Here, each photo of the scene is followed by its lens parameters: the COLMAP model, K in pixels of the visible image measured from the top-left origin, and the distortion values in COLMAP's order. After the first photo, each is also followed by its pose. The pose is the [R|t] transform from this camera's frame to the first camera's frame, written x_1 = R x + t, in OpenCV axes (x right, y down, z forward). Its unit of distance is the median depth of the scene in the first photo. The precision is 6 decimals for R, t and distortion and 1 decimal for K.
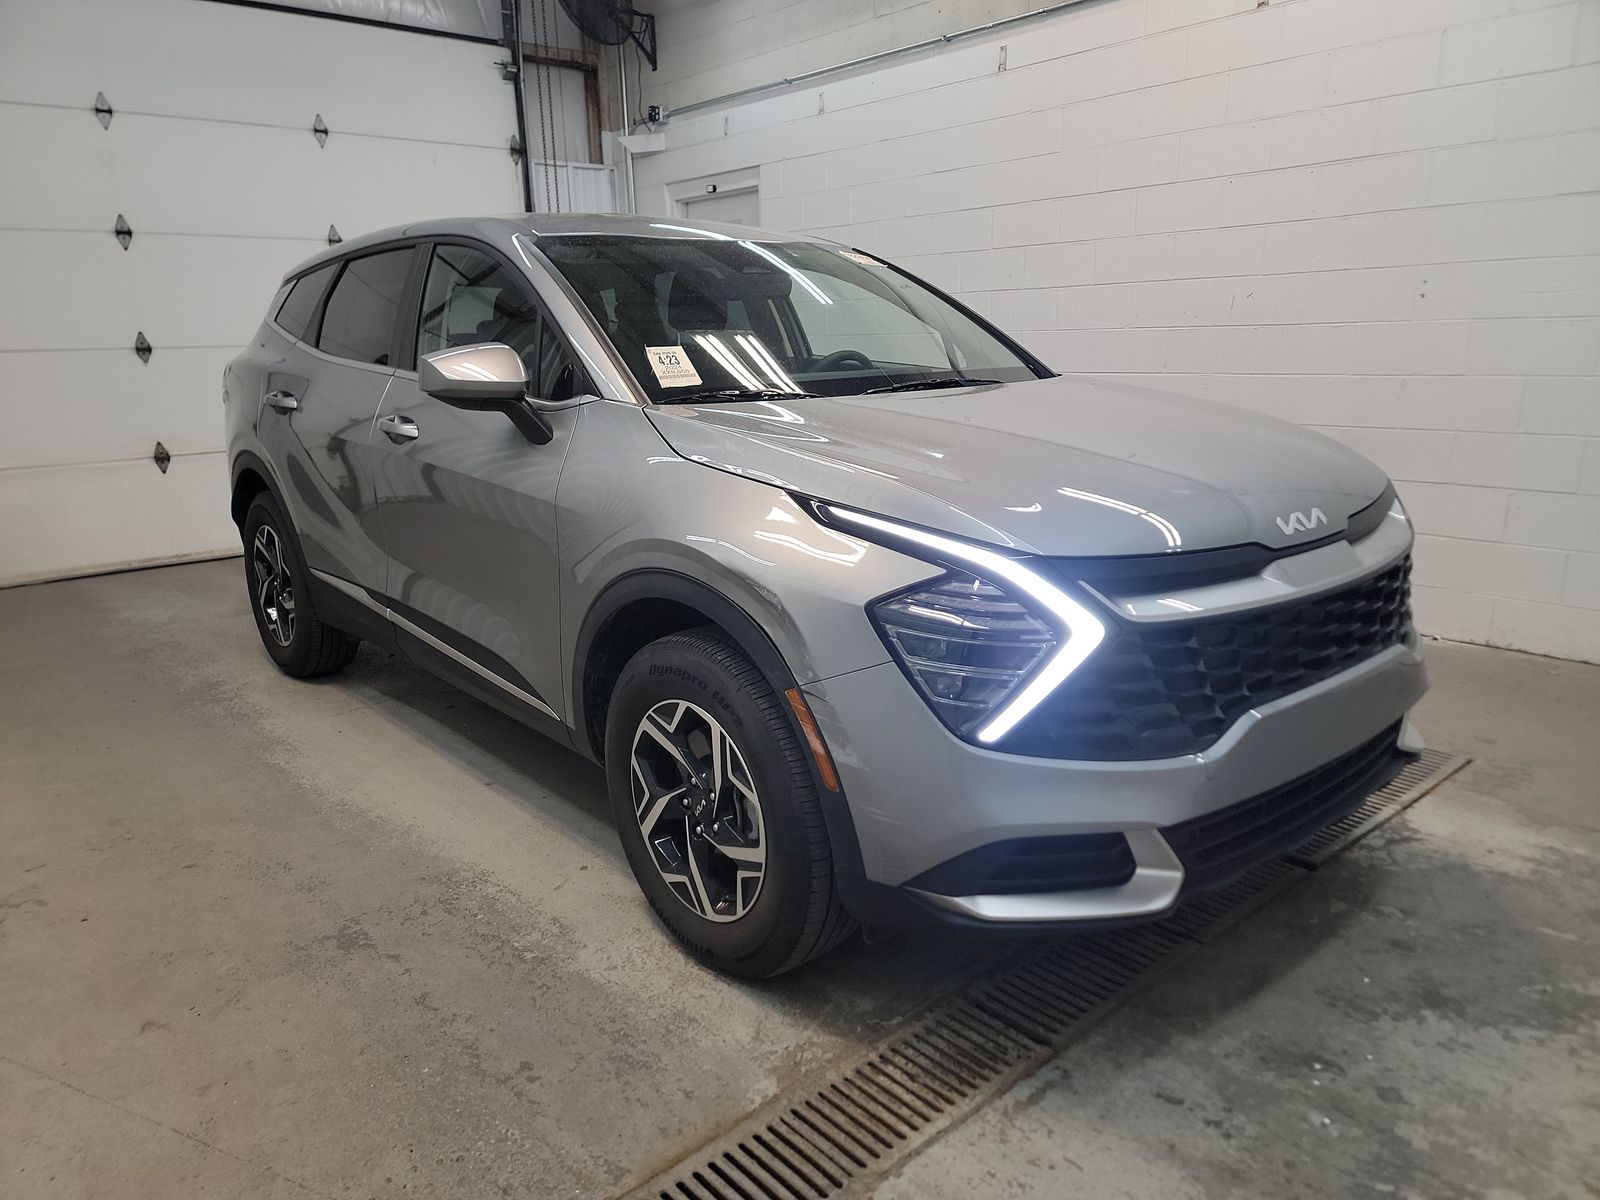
lens RADIAL K [[1103.4, 0, 803.9], [0, 1103.4, 618.9], [0, 0, 1]] dist [0.064833, -0.031579]
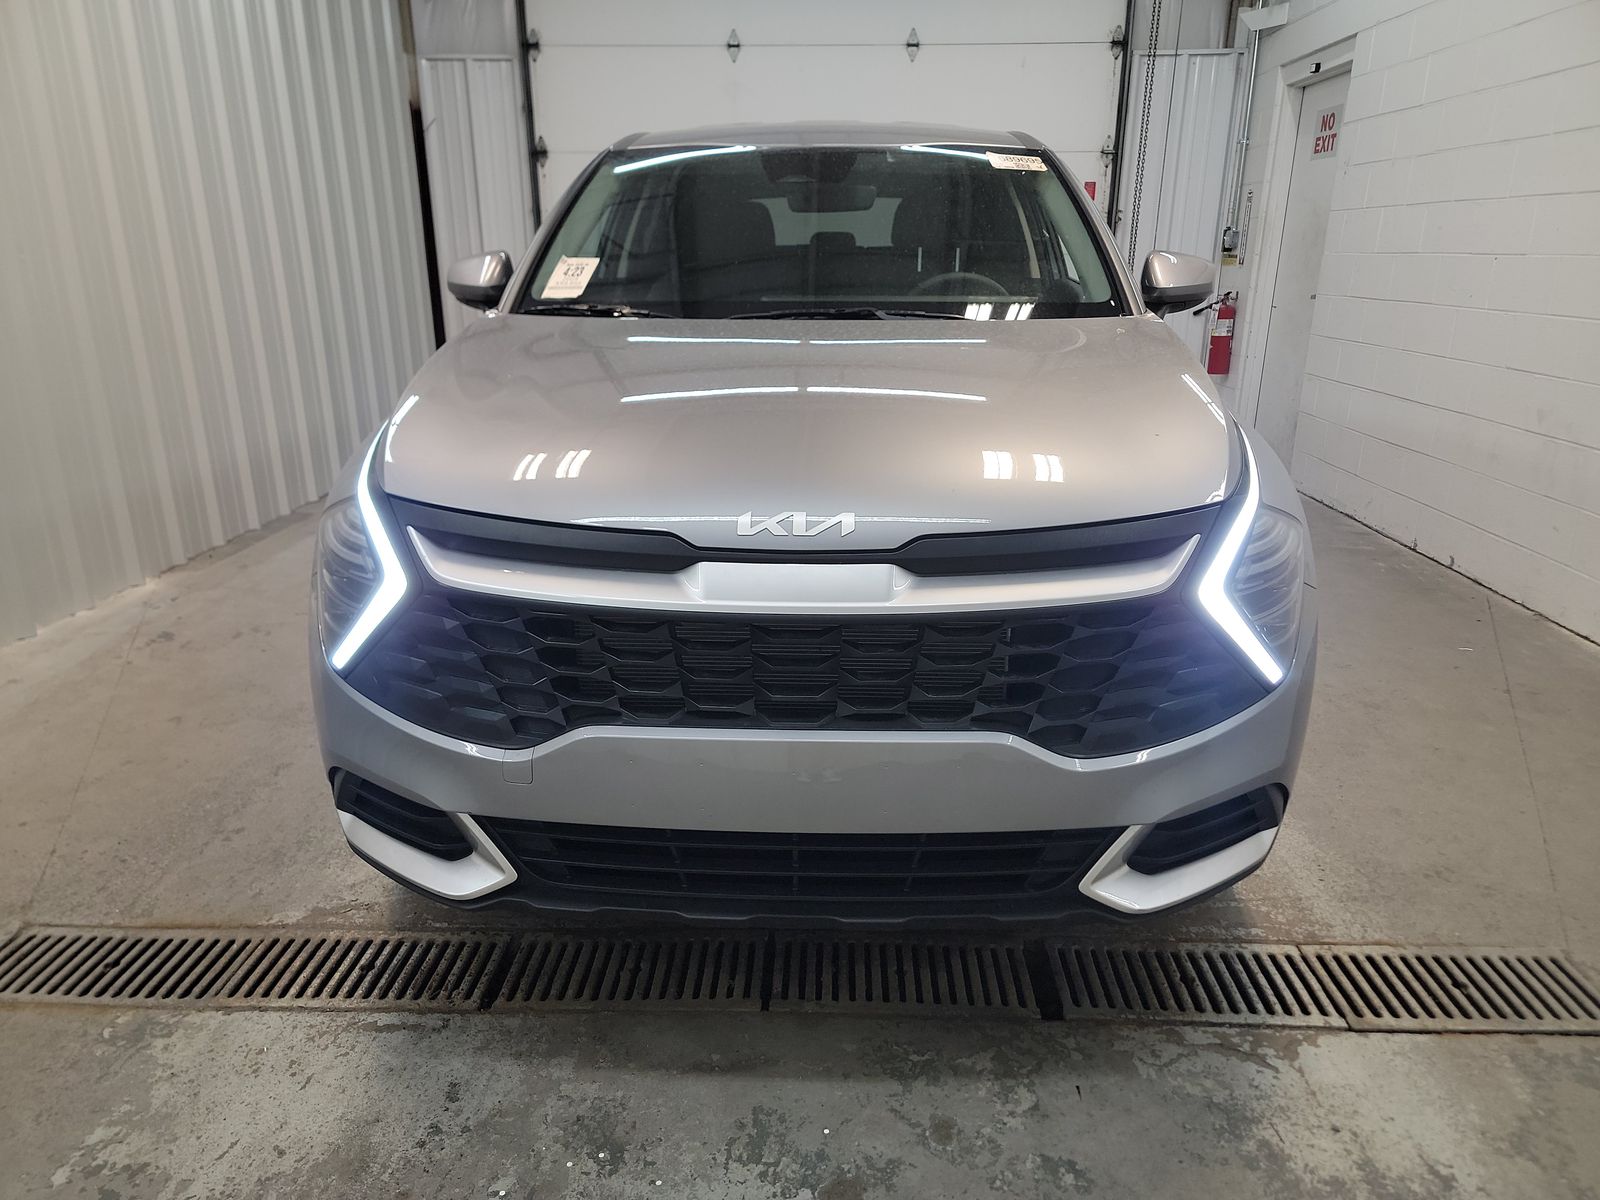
lens RADIAL K [[1121.2, 0, 802.6], [0, 1121.2, 631.2], [0, 0, 1]] dist [0.036531, -0.001241]
pose [[0.736637, 0.246091, -0.629924, 0.878480], [-0.194244, 0.969187, 0.151479, -0.123308], [0.647792, 0.010774, 0.761741, 0.390478]]
